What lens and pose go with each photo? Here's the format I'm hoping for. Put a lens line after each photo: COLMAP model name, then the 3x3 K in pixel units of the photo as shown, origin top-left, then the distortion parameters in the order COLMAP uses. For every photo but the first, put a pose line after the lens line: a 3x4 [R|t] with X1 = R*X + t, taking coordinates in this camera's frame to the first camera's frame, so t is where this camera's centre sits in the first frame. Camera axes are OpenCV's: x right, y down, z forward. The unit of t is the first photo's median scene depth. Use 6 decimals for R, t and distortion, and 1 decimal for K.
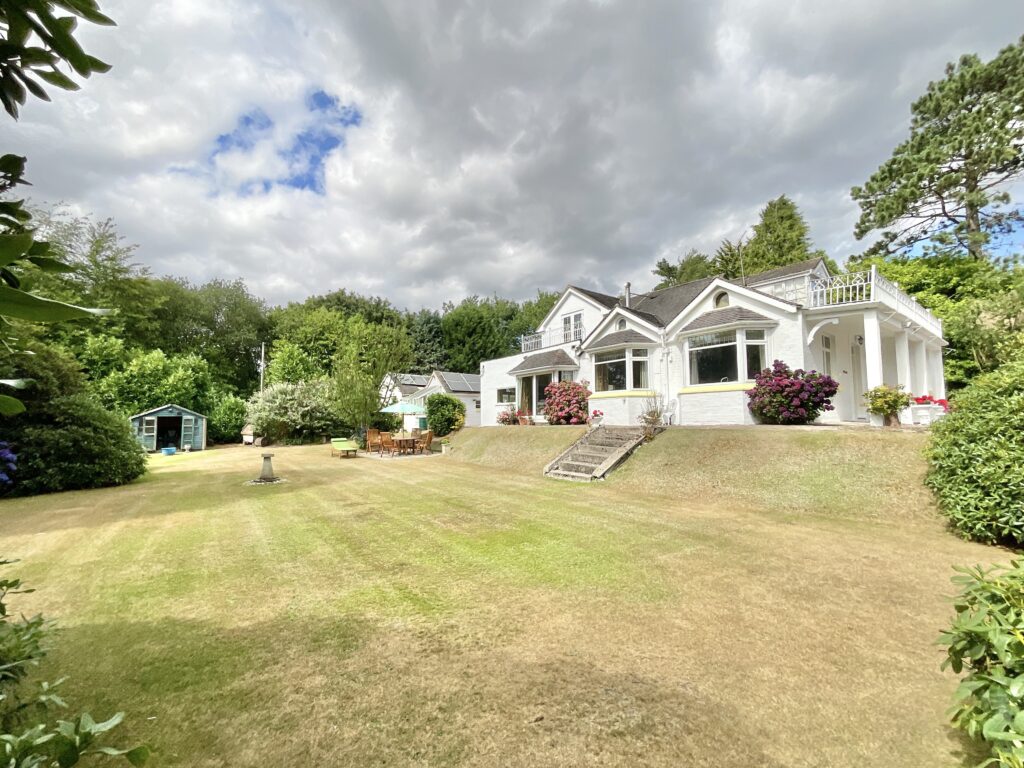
lens RADIAL K [[417.1, 0, 513.7], [0, 417.1, 389.9], [0, 0, 1]] dist [0.004499, -0.000797]
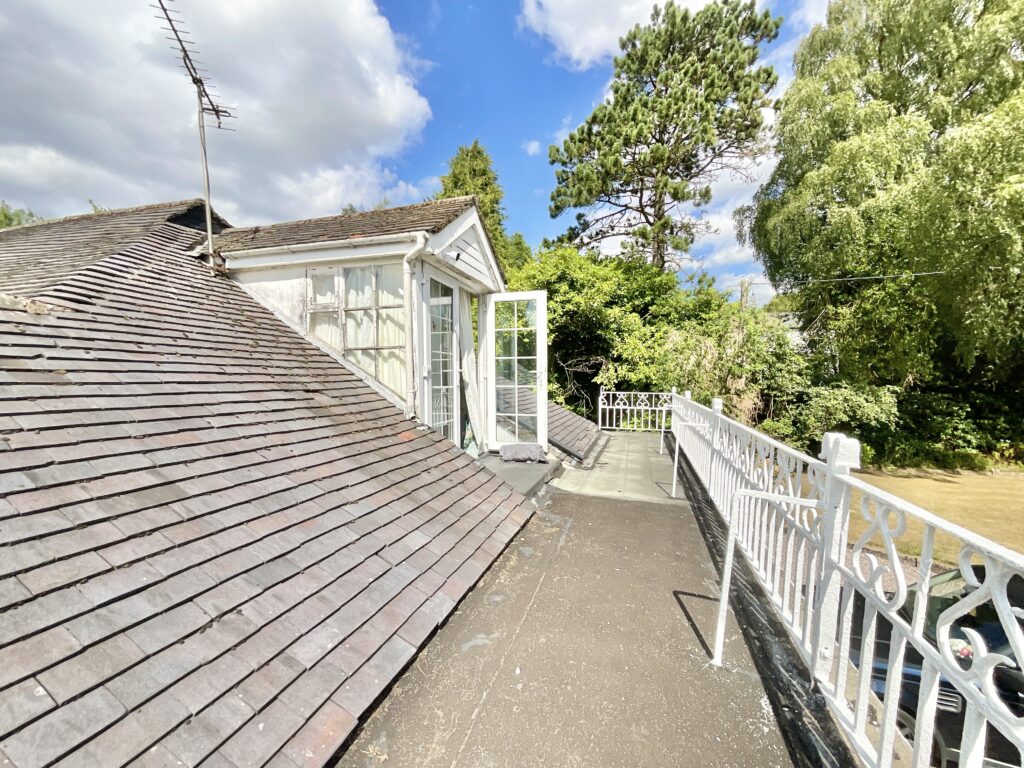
lens RADIAL K [[417.1, 0, 513.4], [0, 417.1, 382.8], [0, 0, 1]] dist [0.004499, -0.000797]
pose [[0.808386, -0.007238, 0.588608, 0.342605], [-0.046541, 0.996008, 0.076167, -0.127170], [-0.586810, -0.088966, 0.804822, 0.435580]]
